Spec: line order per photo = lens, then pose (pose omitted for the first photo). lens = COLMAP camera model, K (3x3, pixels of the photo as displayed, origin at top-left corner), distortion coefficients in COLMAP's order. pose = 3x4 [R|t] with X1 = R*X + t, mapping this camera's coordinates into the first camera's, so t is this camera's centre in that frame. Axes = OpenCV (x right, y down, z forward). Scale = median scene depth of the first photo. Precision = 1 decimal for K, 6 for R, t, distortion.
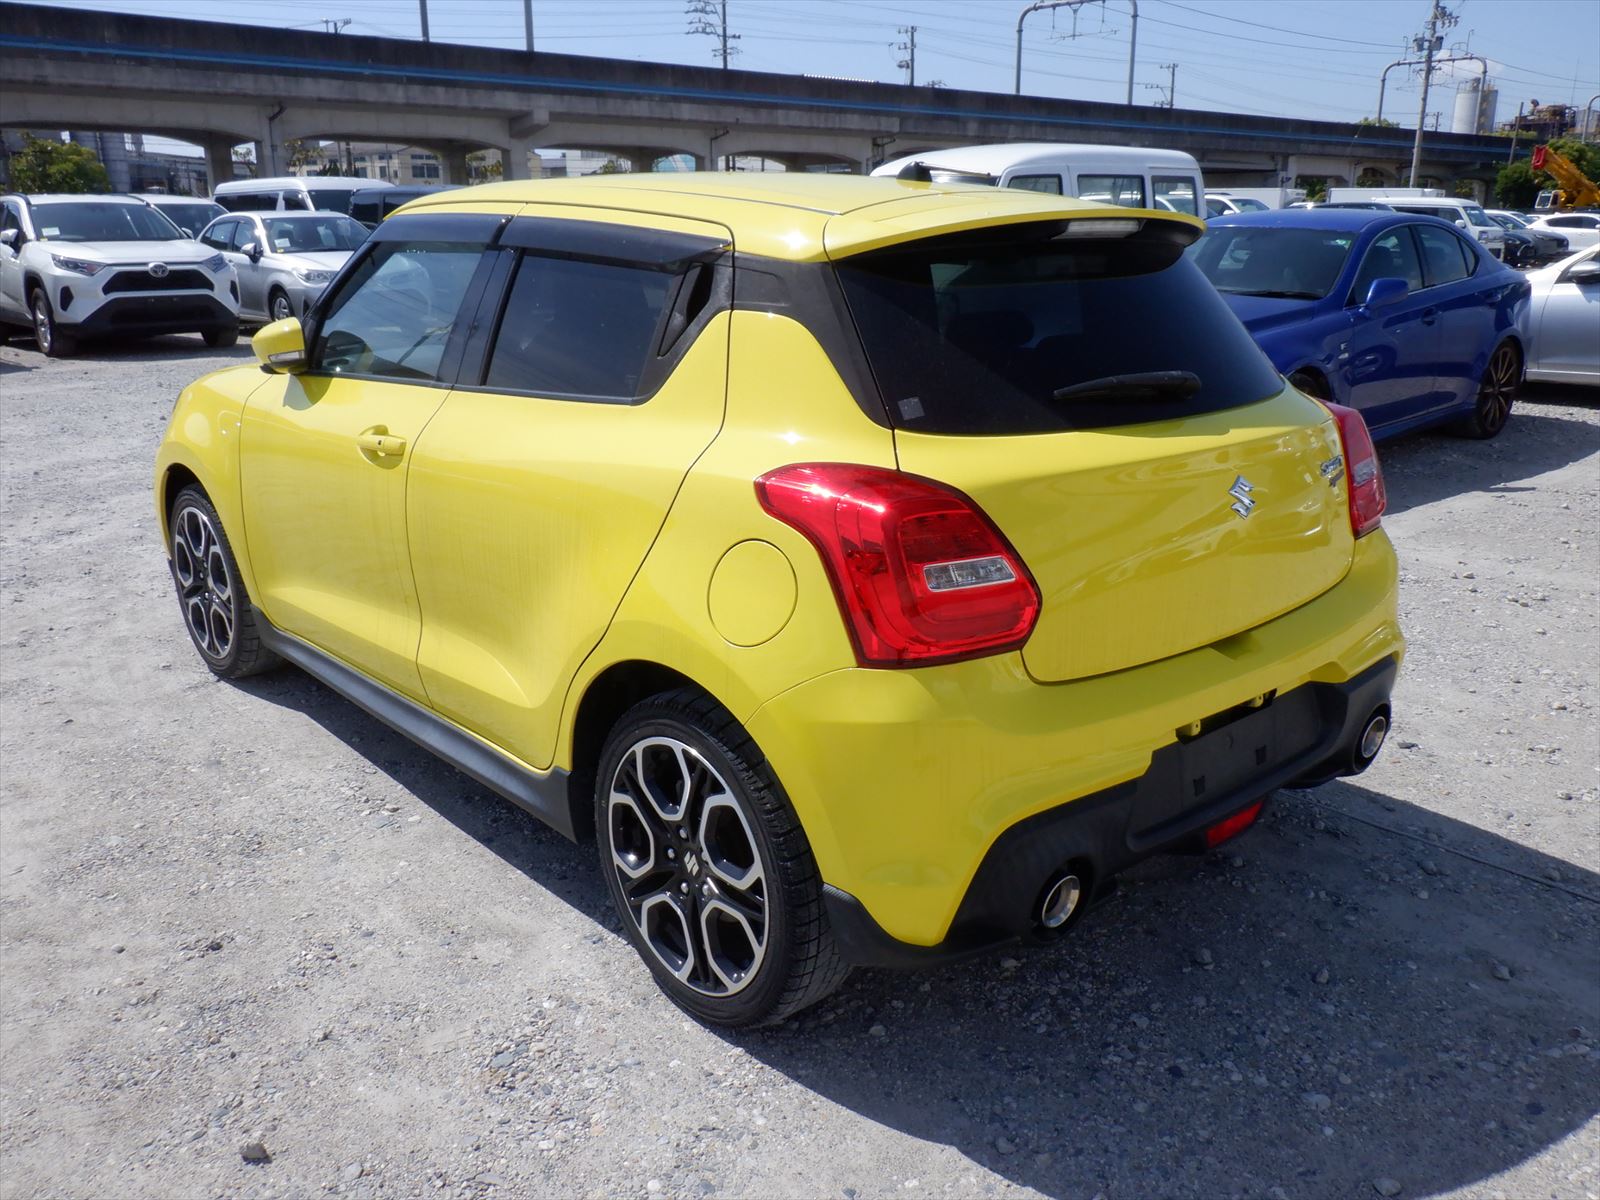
lens RADIAL K [[1310.7, 0, 814.7], [0, 1310.7, 599.1], [0, 0, 1]] dist [0.004441, -0.006221]
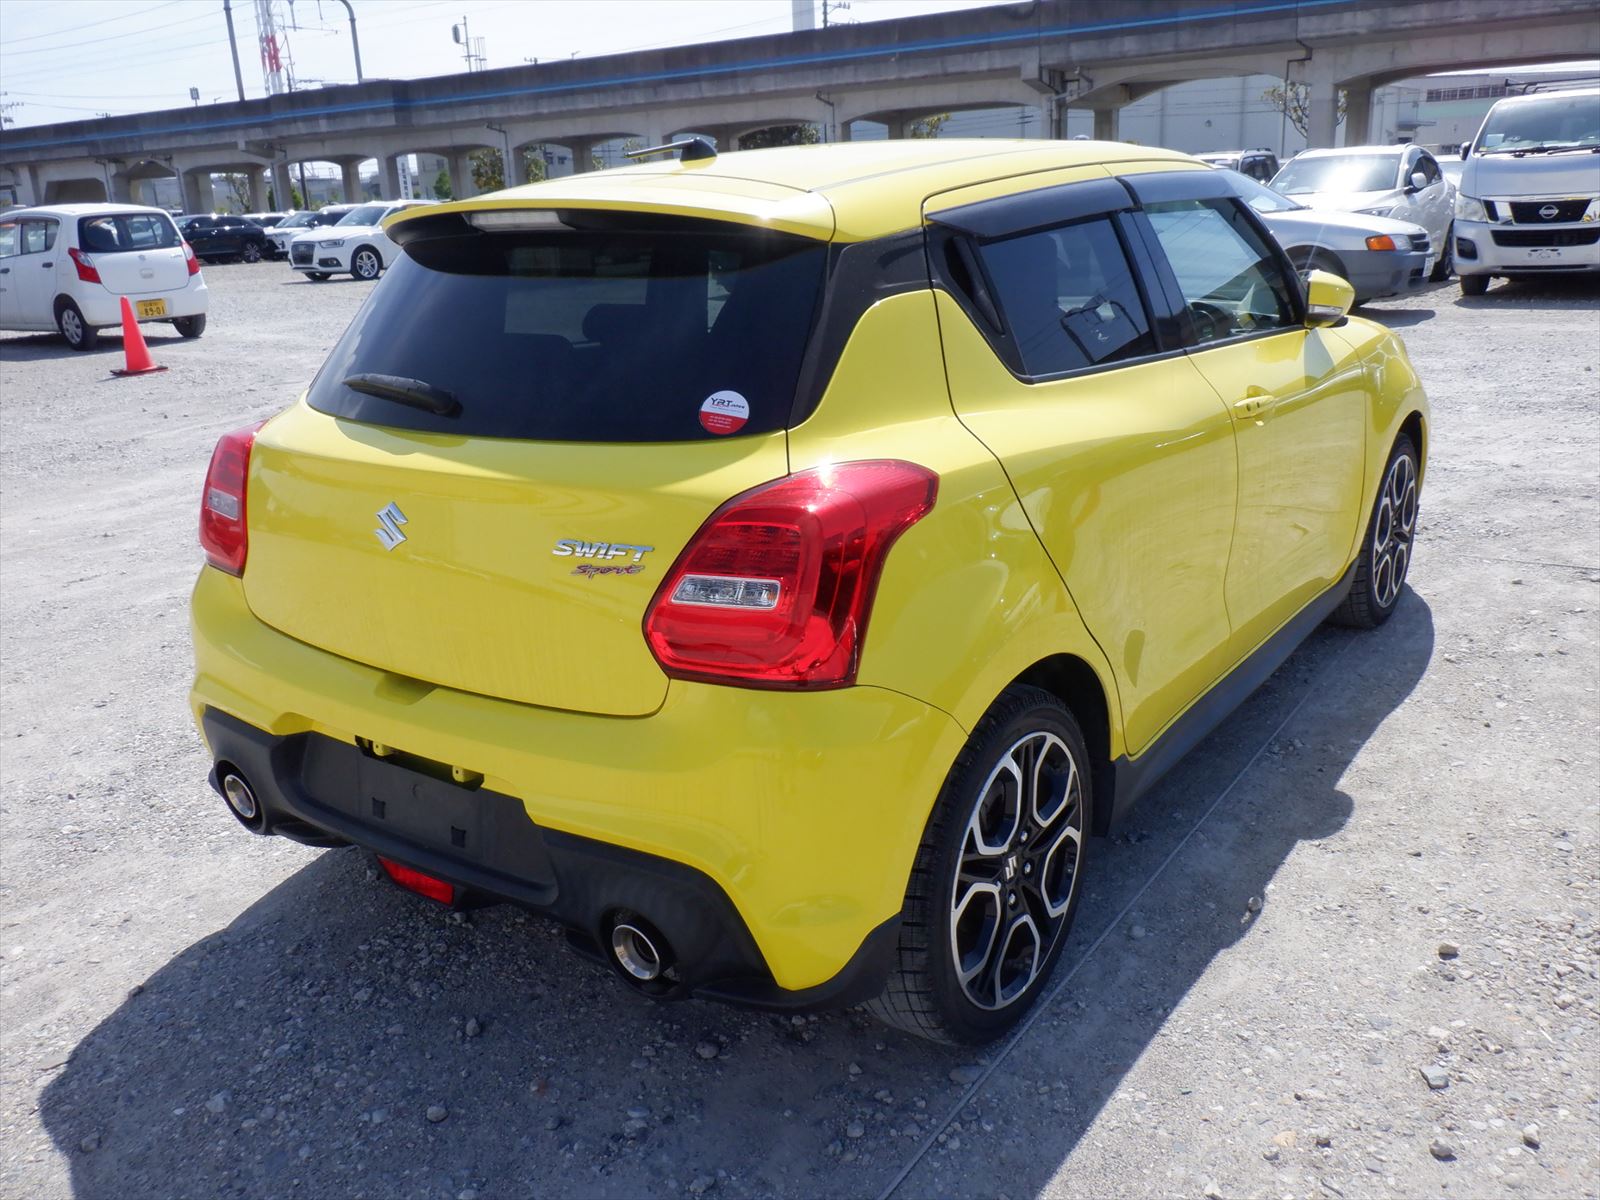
lens RADIAL K [[1310.7, 0, 814.7], [0, 1310.7, 599.1], [0, 0, 1]] dist [0.004441, -0.006221]
pose [[0.233867, 0.290842, -0.927749, 1.209167], [-0.230529, 0.943587, 0.237696, -0.303350], [0.944544, 0.158284, 0.287721, 0.993189]]
